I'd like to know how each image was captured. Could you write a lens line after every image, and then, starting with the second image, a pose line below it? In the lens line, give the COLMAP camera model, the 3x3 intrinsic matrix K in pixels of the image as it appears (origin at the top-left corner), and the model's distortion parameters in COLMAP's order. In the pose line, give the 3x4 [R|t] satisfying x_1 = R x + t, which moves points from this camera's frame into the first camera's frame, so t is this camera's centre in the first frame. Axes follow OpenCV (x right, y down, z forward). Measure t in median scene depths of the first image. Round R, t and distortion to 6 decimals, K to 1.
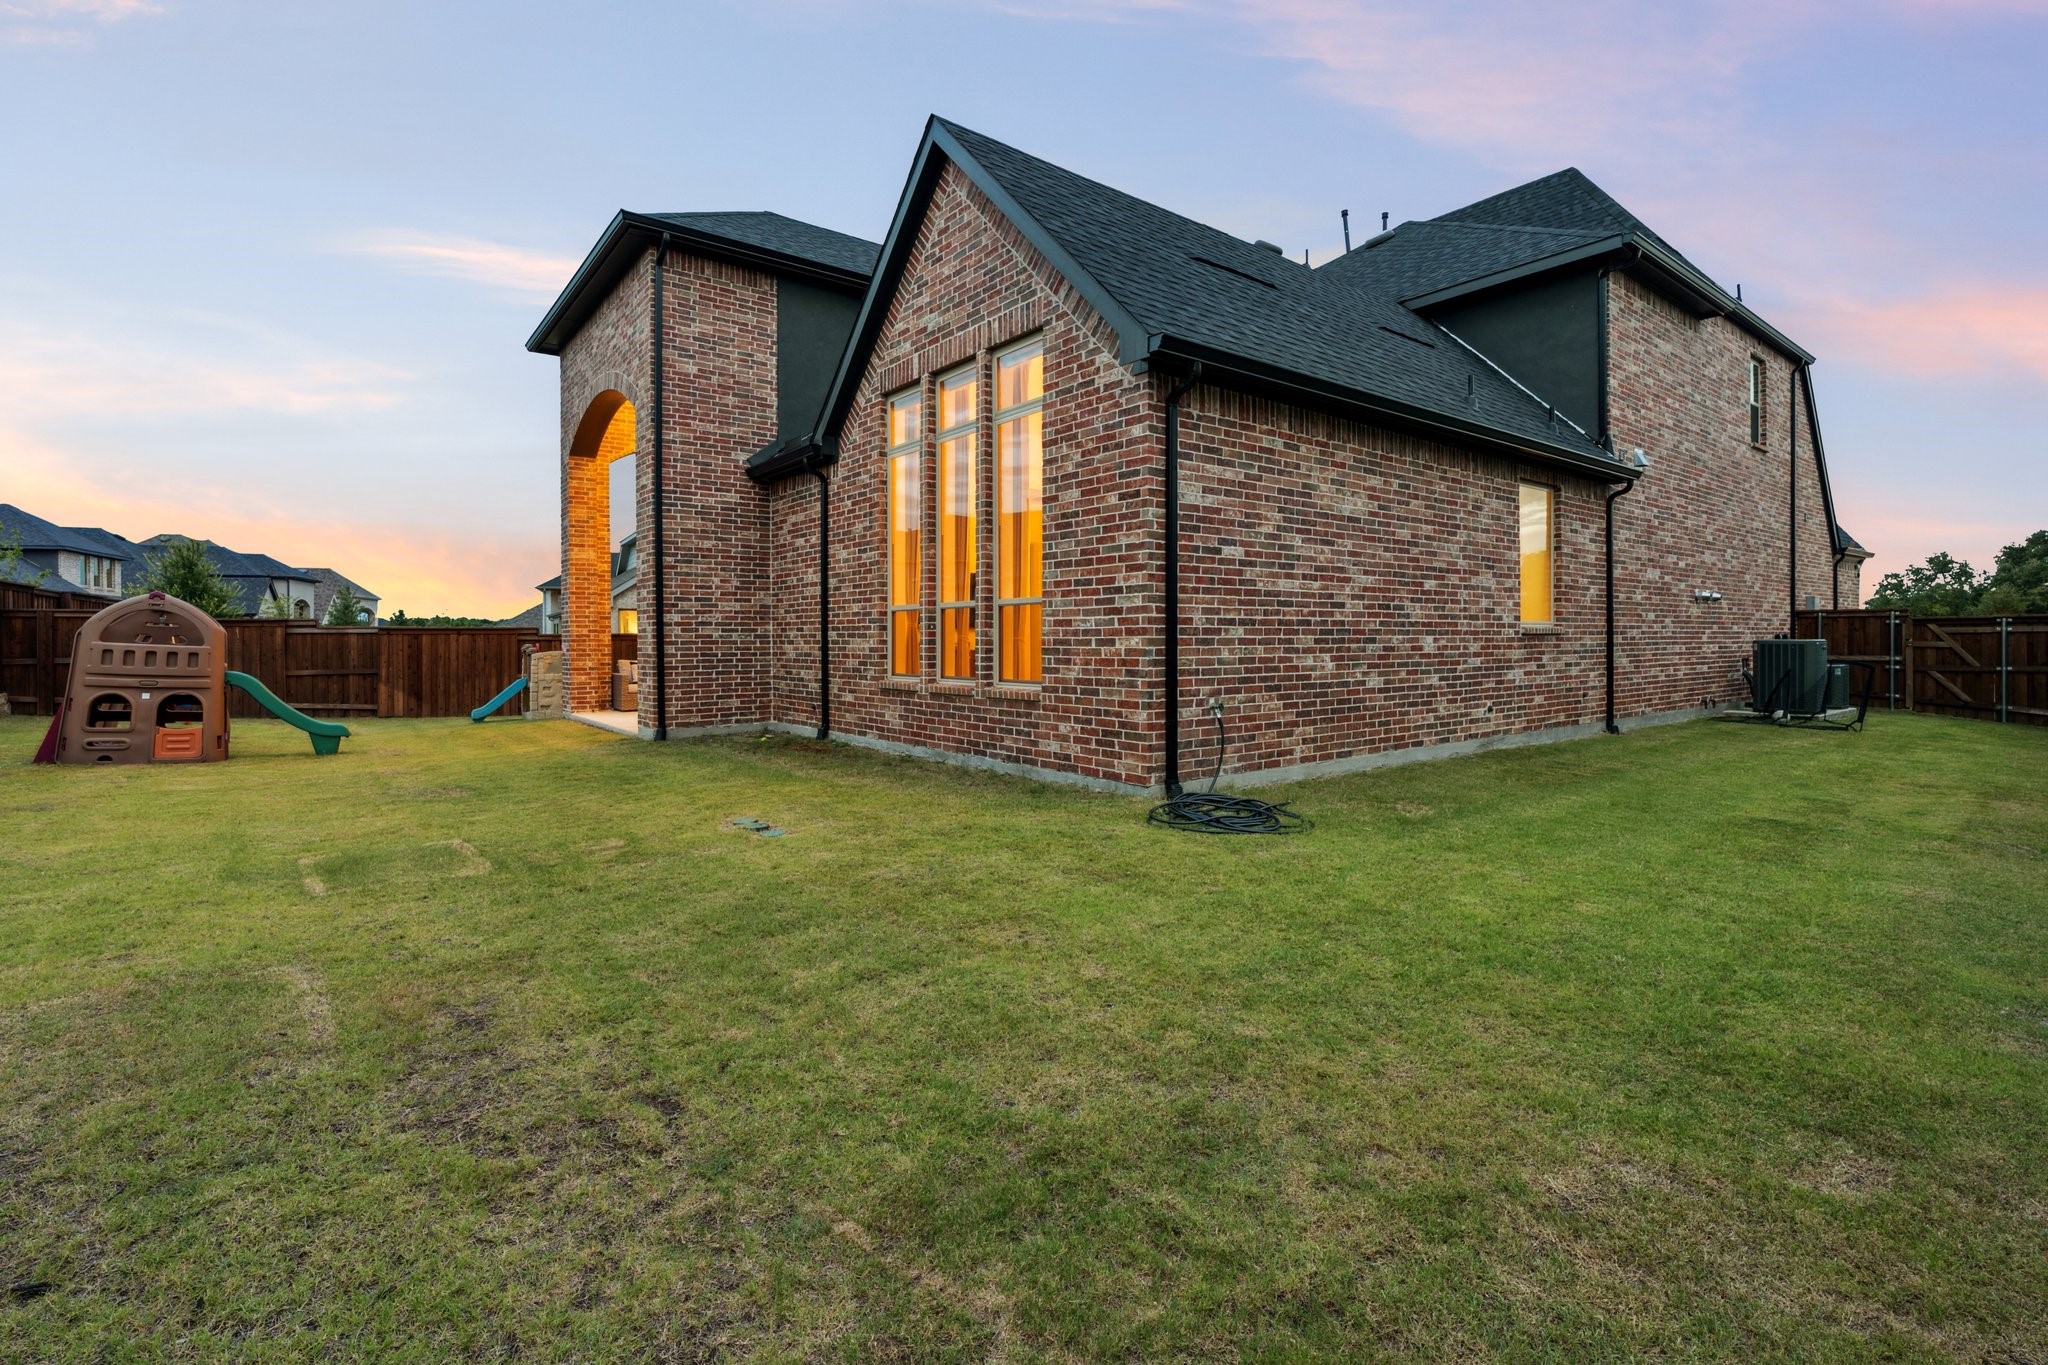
lens RADIAL K [[920.9, 0, 1024.0], [0, 920.9, 640.9], [0, 0, 1]] dist [-0.010494, 0.001474]
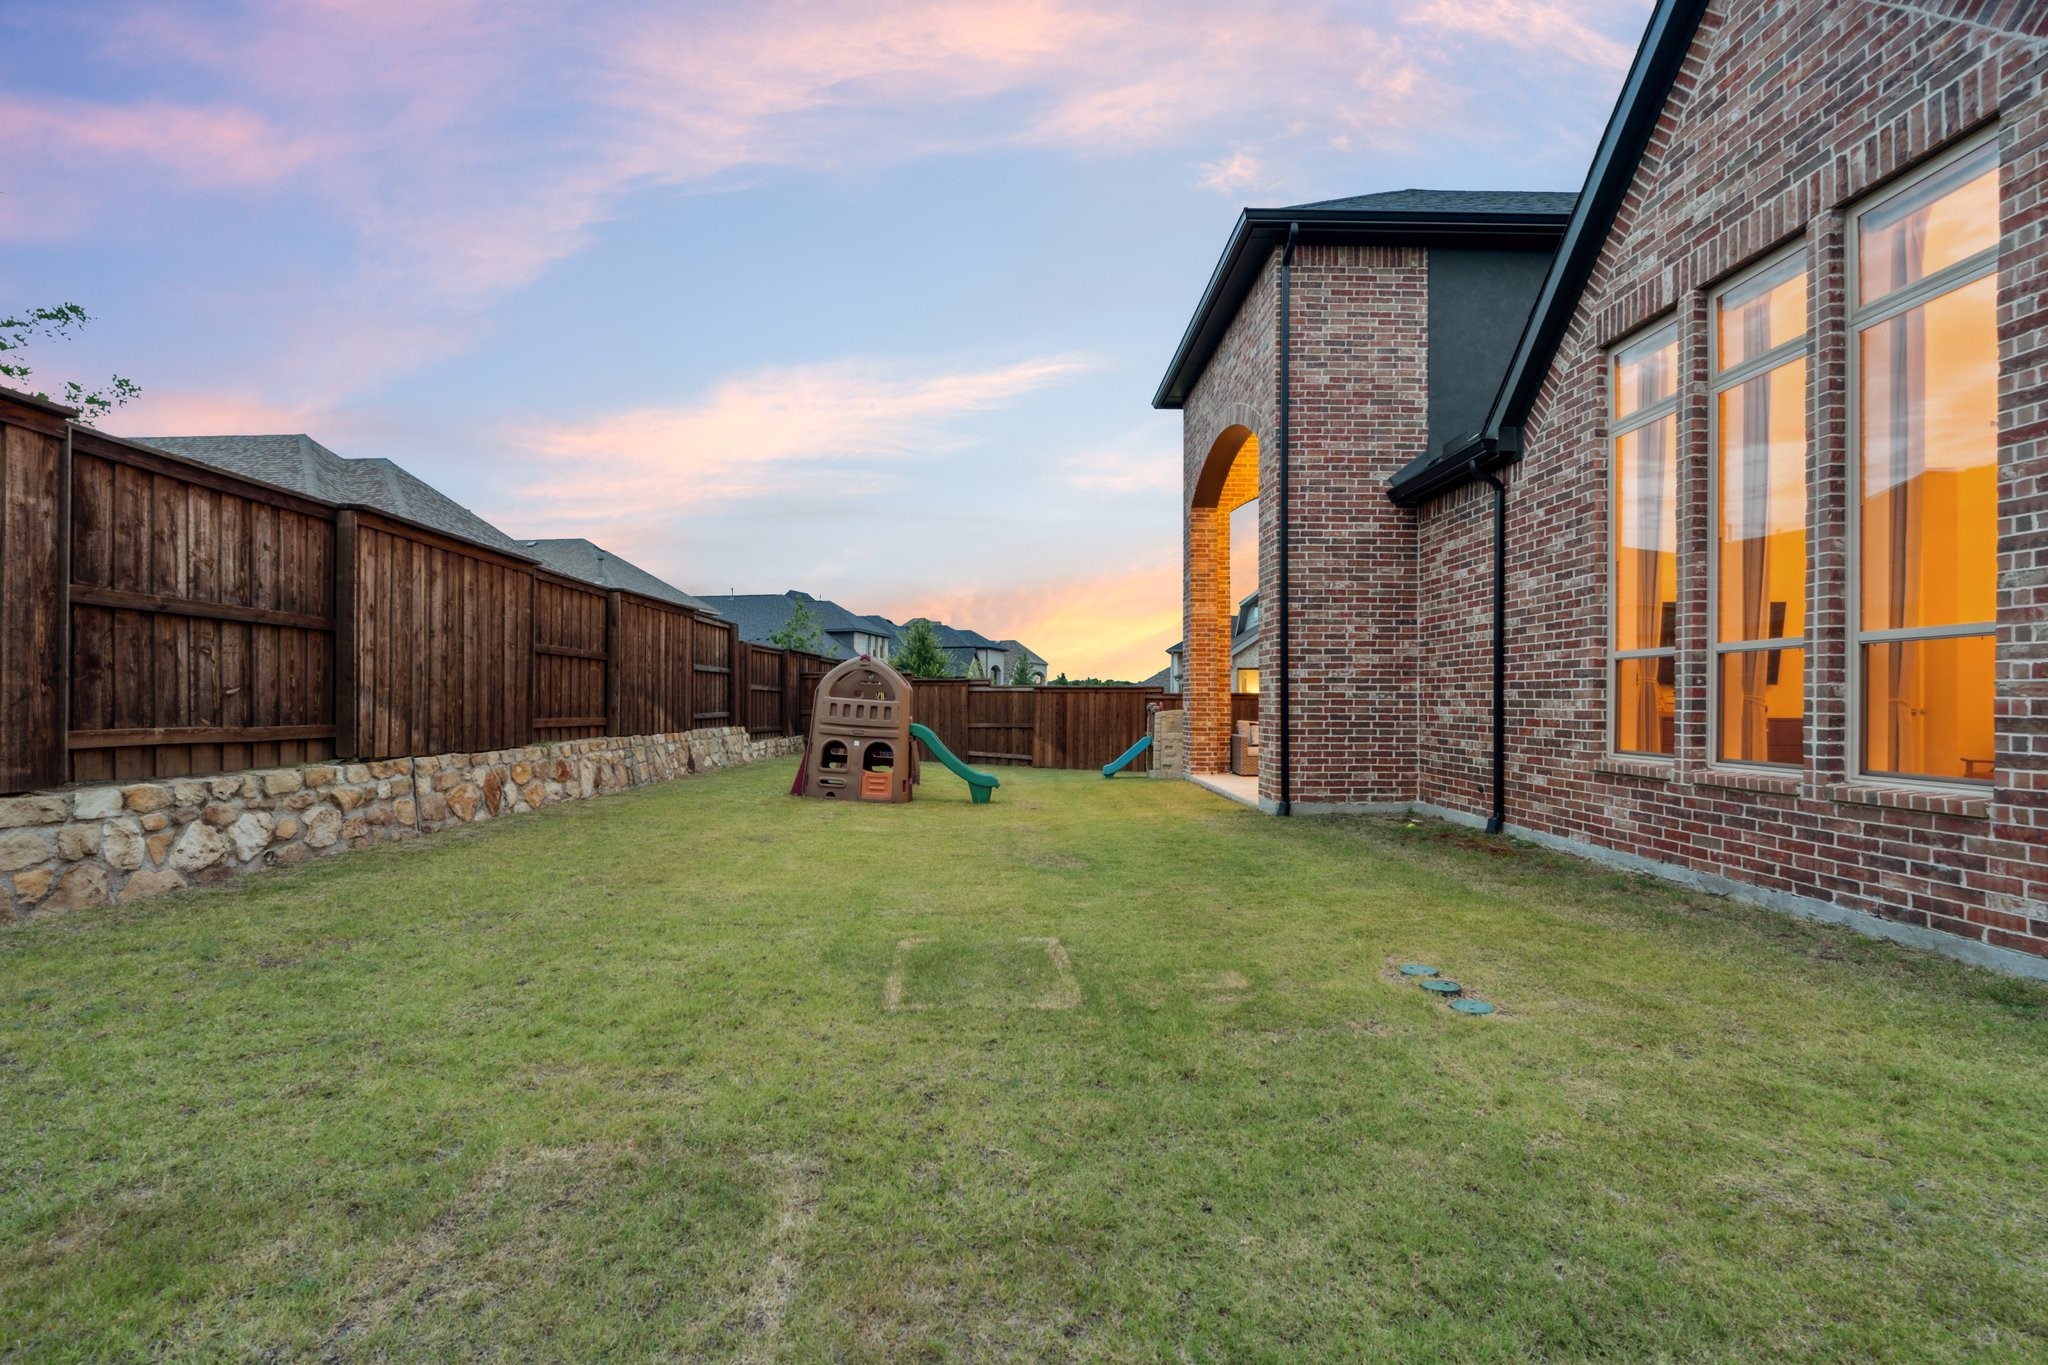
lens RADIAL K [[920.9, 0, 1017.6], [0, 920.9, 696.7], [0, 0, 1]] dist [-0.010494, 0.001474]
pose [[0.796602, 0.006249, -0.604471, -0.084524], [-0.009709, 0.999950, -0.002458, 0.001460], [0.604426, 0.007827, 0.796623, 0.184845]]
